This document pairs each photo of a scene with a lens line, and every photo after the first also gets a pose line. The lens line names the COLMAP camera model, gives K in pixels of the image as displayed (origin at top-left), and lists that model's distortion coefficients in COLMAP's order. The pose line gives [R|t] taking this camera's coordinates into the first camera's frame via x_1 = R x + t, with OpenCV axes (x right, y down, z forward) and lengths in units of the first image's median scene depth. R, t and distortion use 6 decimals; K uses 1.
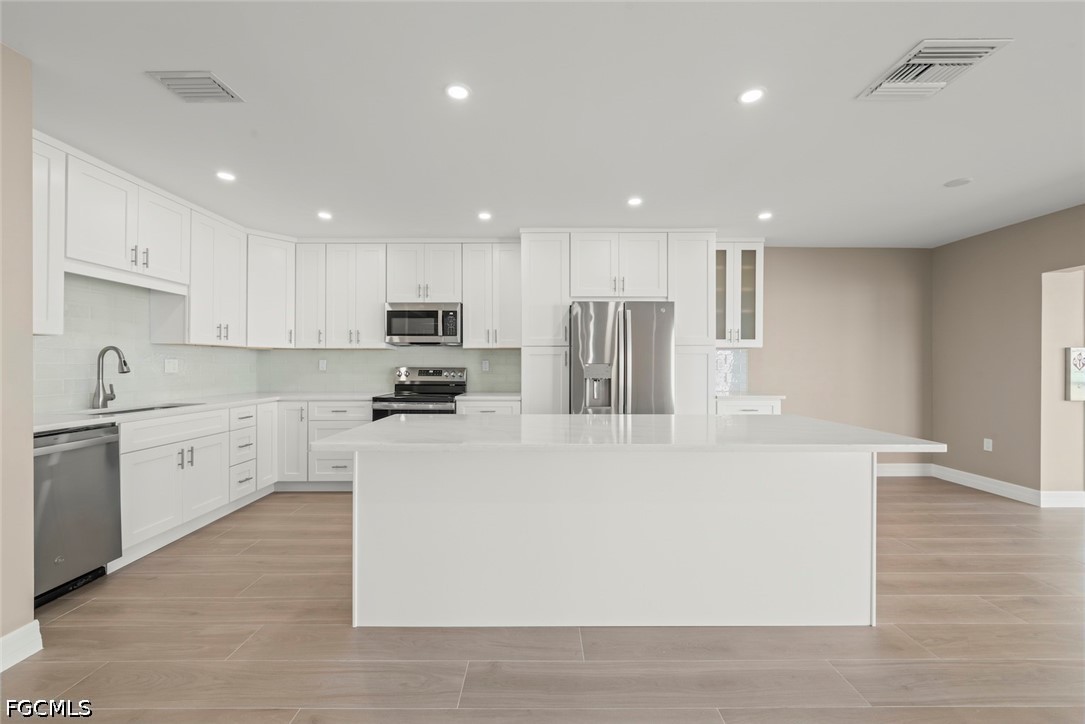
lens RADIAL K [[407.0, 0, 543.7], [0, 407.0, 364.4], [0, 0, 1]] dist [-0.001384, 0.000774]
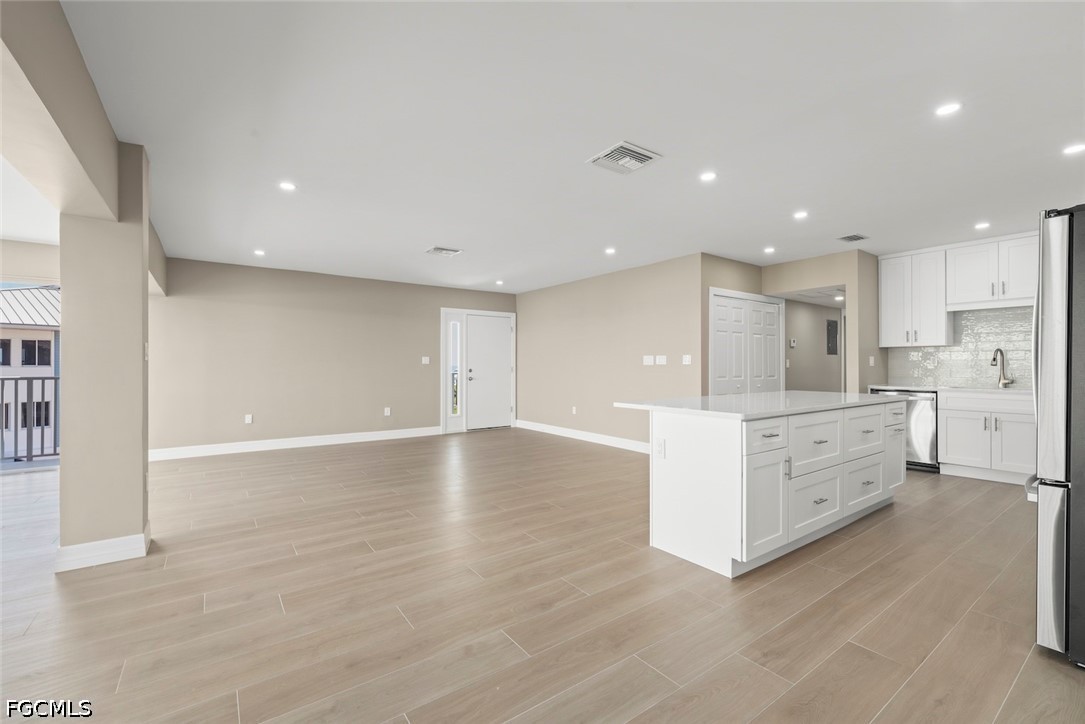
lens RADIAL K [[457.3, 0, 538.6], [0, 457.3, 359.7], [0, 0, 1]] dist [-0.001588, -0.000249]
pose [[-0.819100, -0.008957, -0.573581, 1.010246], [-0.002665, 0.999927, -0.011809, 0.017499], [0.573645, -0.008144, -0.819064, 1.029986]]
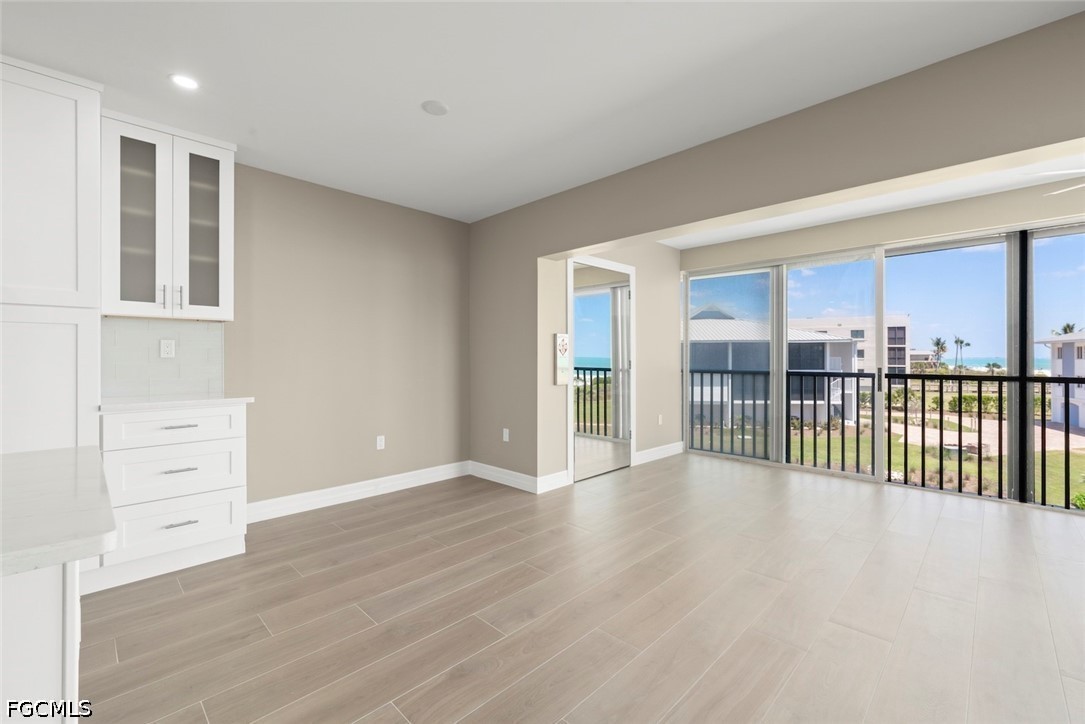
lens RADIAL K [[457.3, 0, 545.0], [0, 457.3, 356.2], [0, 0, 1]] dist [-0.001588, -0.000249]
pose [[0.707687, 0.000214, 0.706526, 0.415439], [0.003807, 0.999984, -0.004116, 0.018730], [-0.706516, 0.005602, 0.707675, 0.184099]]
